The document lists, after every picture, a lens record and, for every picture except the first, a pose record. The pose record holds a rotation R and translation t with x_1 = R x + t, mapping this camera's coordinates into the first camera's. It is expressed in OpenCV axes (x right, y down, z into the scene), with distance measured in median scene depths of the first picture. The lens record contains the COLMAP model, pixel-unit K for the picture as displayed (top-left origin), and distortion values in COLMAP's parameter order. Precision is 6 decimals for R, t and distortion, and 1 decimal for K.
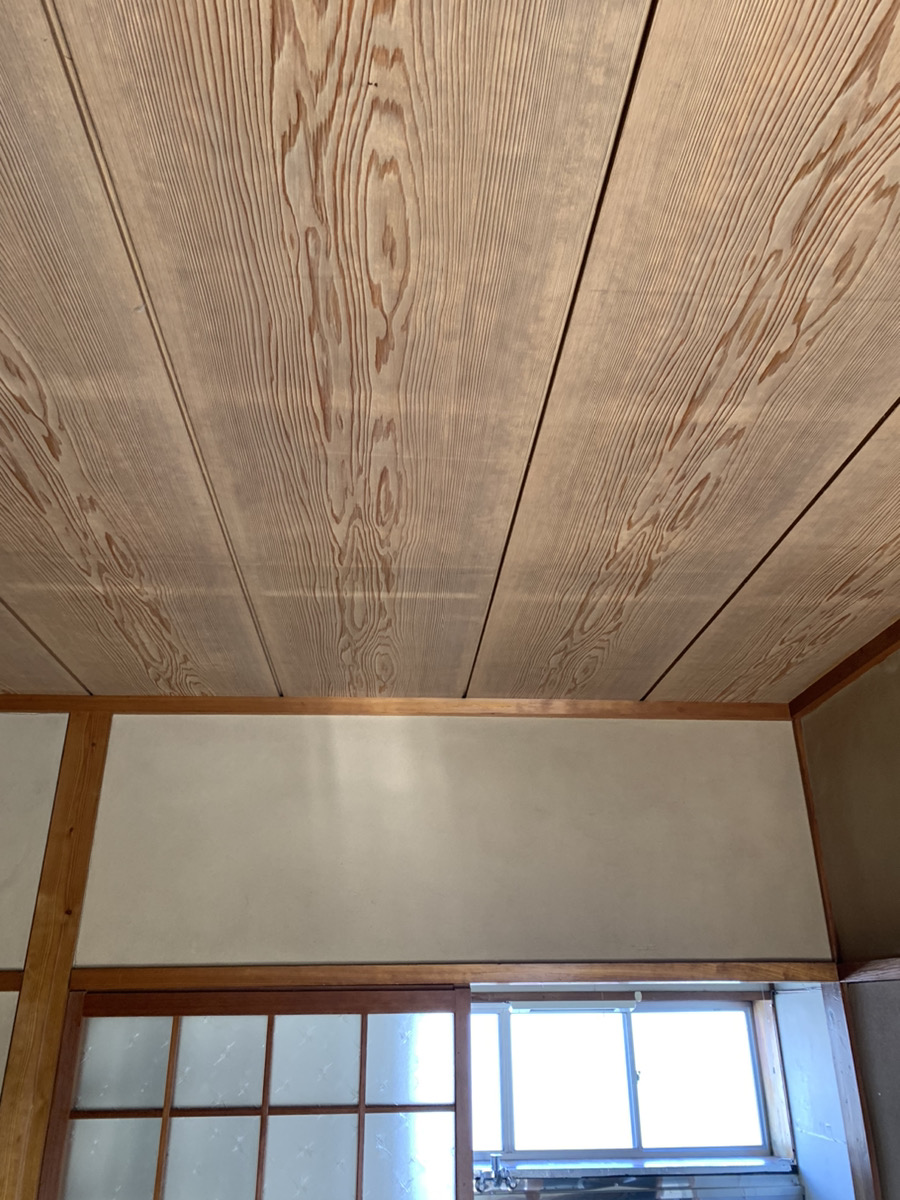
lens RADIAL K [[913.2, 0, 450.0], [0, 913.2, 600.0], [0, 0, 1]] dist [0.058139, -0.067034]
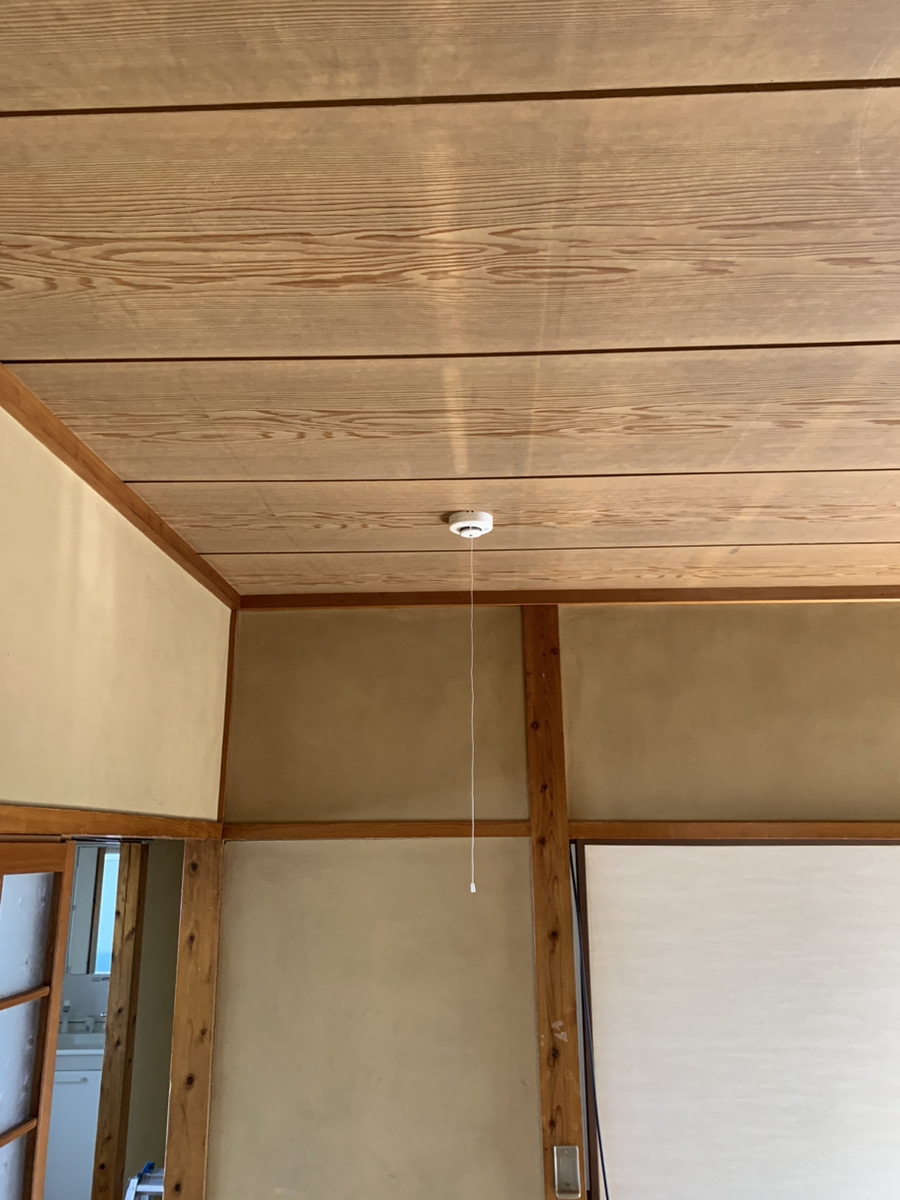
lens RADIAL K [[911.3, 0, 442.7], [0, 911.3, 597.2], [0, 0, 1]] dist [0.048178, -0.056599]
pose [[0.125239, 0.267179, 0.955474, -0.836665], [-0.399517, 0.895103, -0.197930, 0.304259], [-0.908131, -0.356940, 0.218844, 0.709759]]
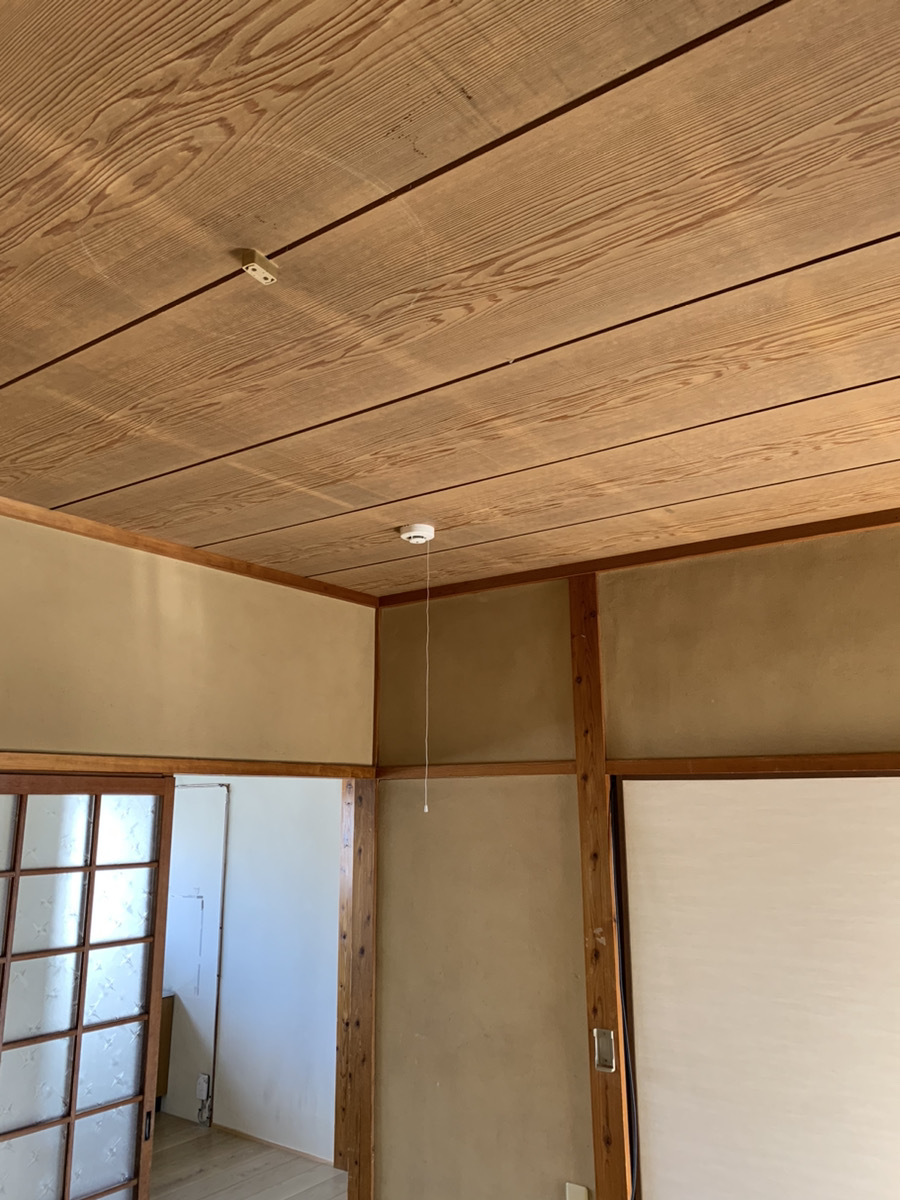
lens RADIAL K [[902.8, 0, 450.0], [0, 902.8, 600.0], [0, 0, 1]] dist [0.139636, -0.292020]
pose [[0.645221, 0.172468, 0.744275, -0.808240], [-0.311128, 0.949062, 0.049799, 0.013646], [-0.697775, -0.263696, 0.666014, -0.035232]]
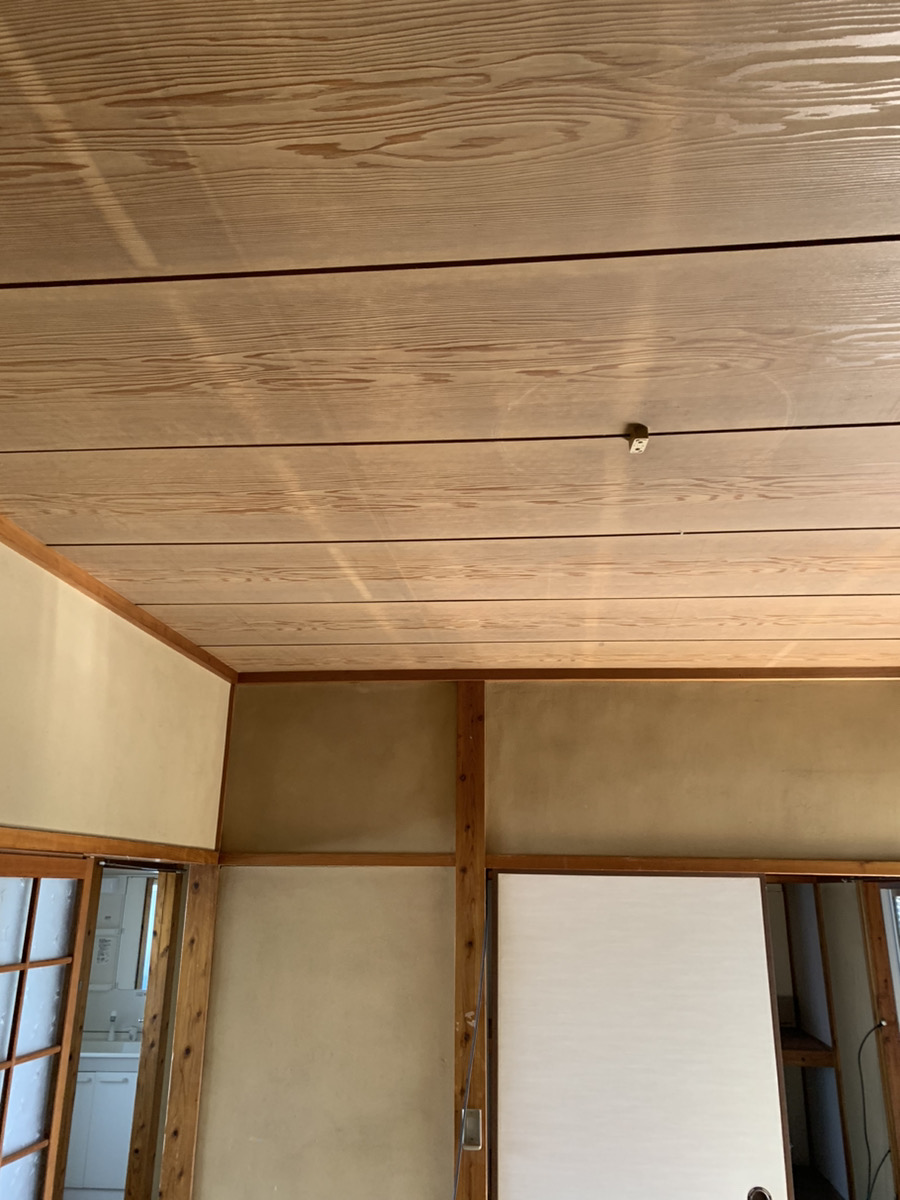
lens RADIAL K [[913.2, 0, 450.0], [0, 913.2, 600.0], [0, 0, 1]] dist [0.058139, -0.067034]
pose [[0.185620, 0.305982, 0.933767, -1.189564], [-0.412220, 0.886866, -0.208669, 0.224858], [-0.891975, -0.346184, 0.290752, 0.450006]]
